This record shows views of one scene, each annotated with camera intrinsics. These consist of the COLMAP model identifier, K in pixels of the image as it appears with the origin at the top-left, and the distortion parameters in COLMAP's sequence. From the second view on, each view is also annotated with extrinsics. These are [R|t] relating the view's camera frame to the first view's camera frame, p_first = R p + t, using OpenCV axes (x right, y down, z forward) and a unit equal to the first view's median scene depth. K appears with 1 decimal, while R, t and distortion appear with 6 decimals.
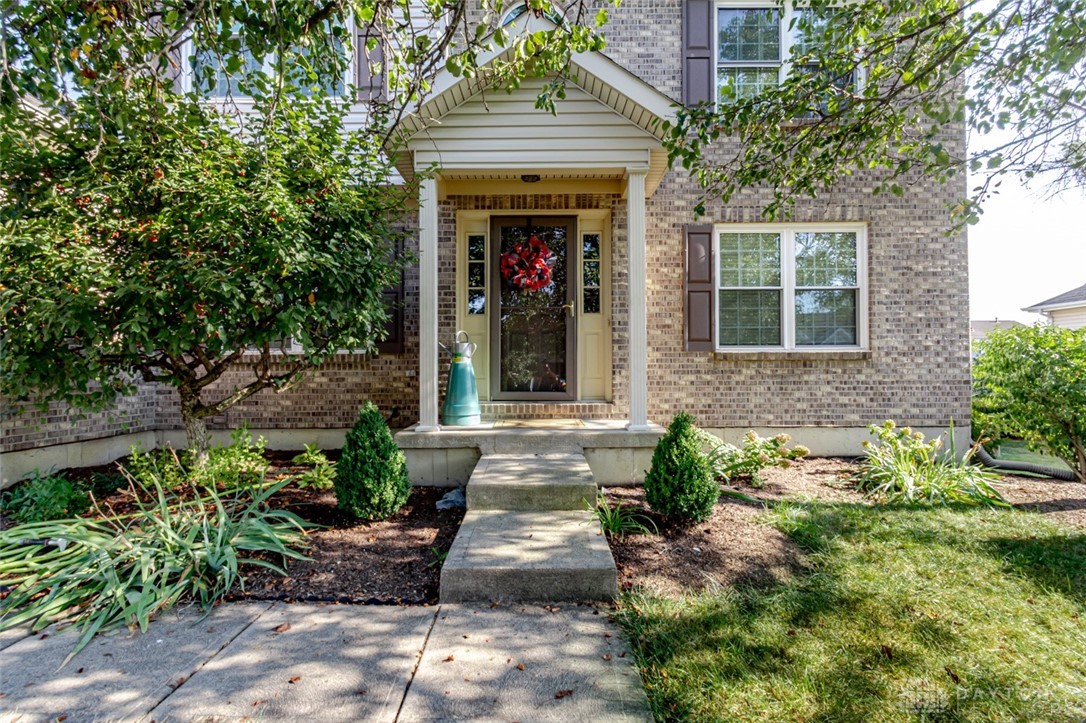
lens RADIAL K [[469.3, 0, 571.4], [0, 469.3, 331.8], [0, 0, 1]] dist [0.001163, 0.000008]
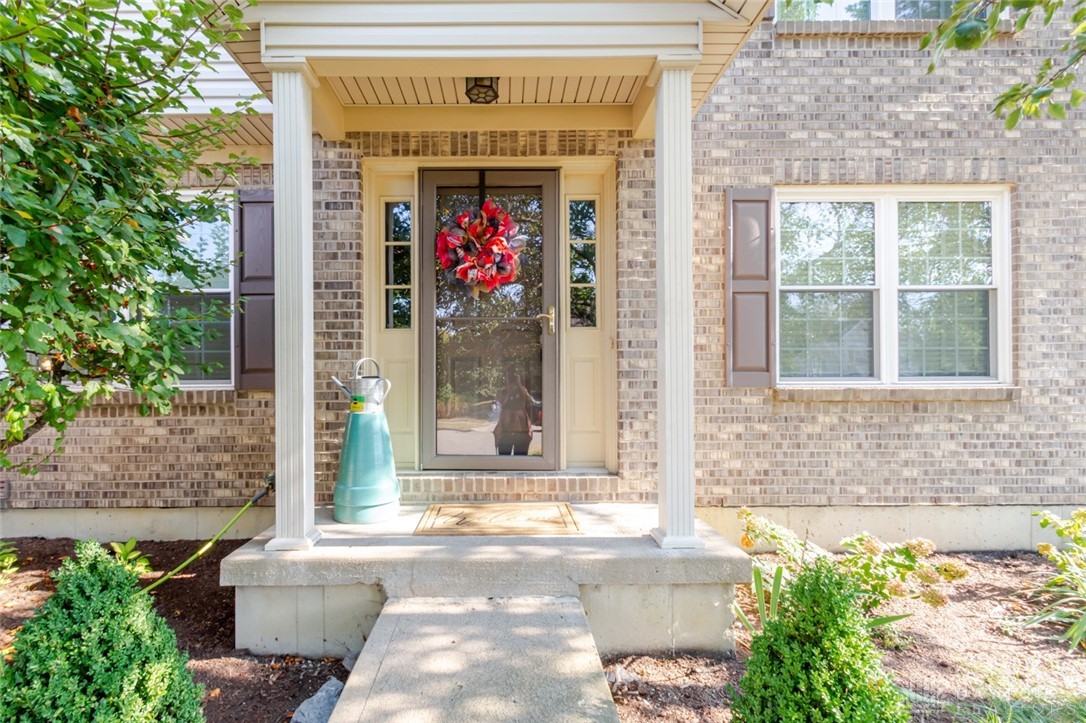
lens RADIAL K [[481.1, 0, 539.7], [0, 481.1, 360.5], [0, 0, 1]] dist [0.000371, -0.000545]
pose [[0.999995, 0.000869, 0.003194, -0.016027], [-0.000996, 0.999201, 0.039954, -0.020627], [-0.003157, -0.039957, 0.999196, 0.353332]]
